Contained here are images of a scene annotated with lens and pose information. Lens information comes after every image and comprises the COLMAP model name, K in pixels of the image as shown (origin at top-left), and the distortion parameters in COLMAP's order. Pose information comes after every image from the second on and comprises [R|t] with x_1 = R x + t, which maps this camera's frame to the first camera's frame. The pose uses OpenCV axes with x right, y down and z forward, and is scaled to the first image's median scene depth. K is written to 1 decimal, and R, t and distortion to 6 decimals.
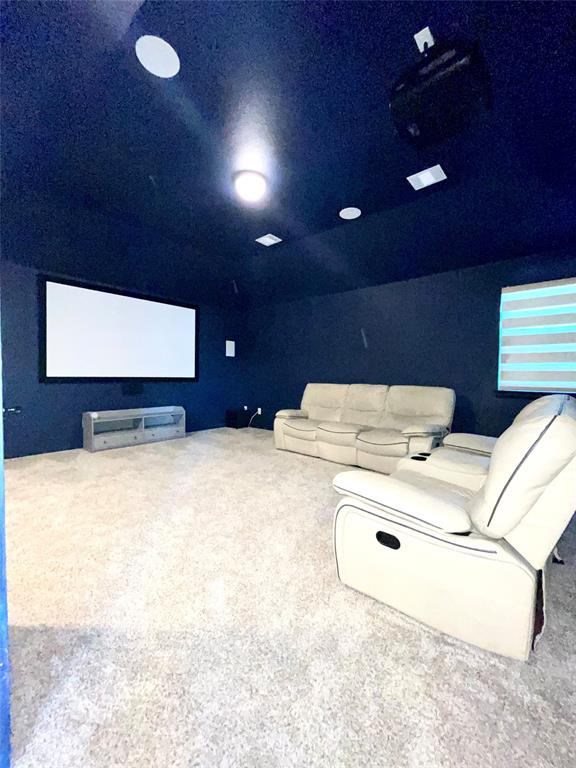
lens RADIAL K [[300.2, 0, 288.0], [0, 300.2, 384.0], [0, 0, 1]] dist [-0.034053, -0.000012]
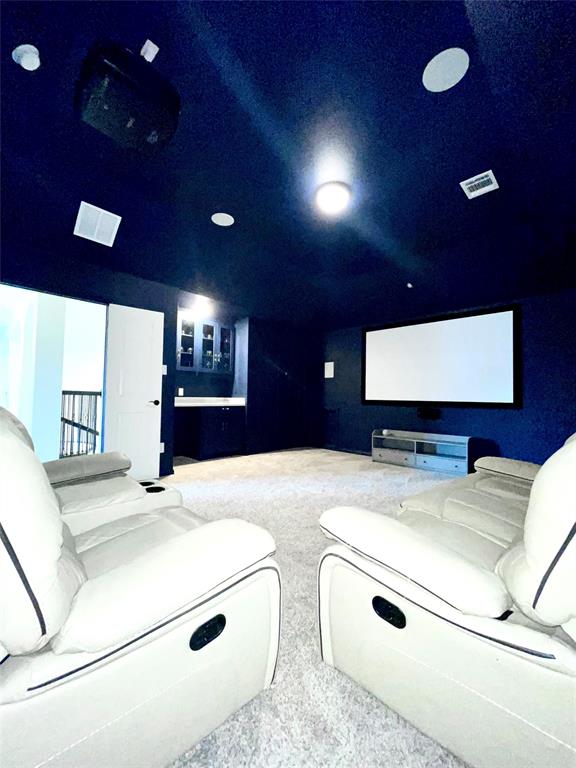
lens RADIAL K [[300.2, 0, 288.0], [0, 300.2, 384.0], [0, 0, 1]] dist [-0.034053, -0.000012]
pose [[-0.027635, -0.057842, -0.997943, 0.608417], [-0.041976, 0.997511, -0.056655, -0.005741], [0.998736, 0.040324, -0.029994, 0.666038]]
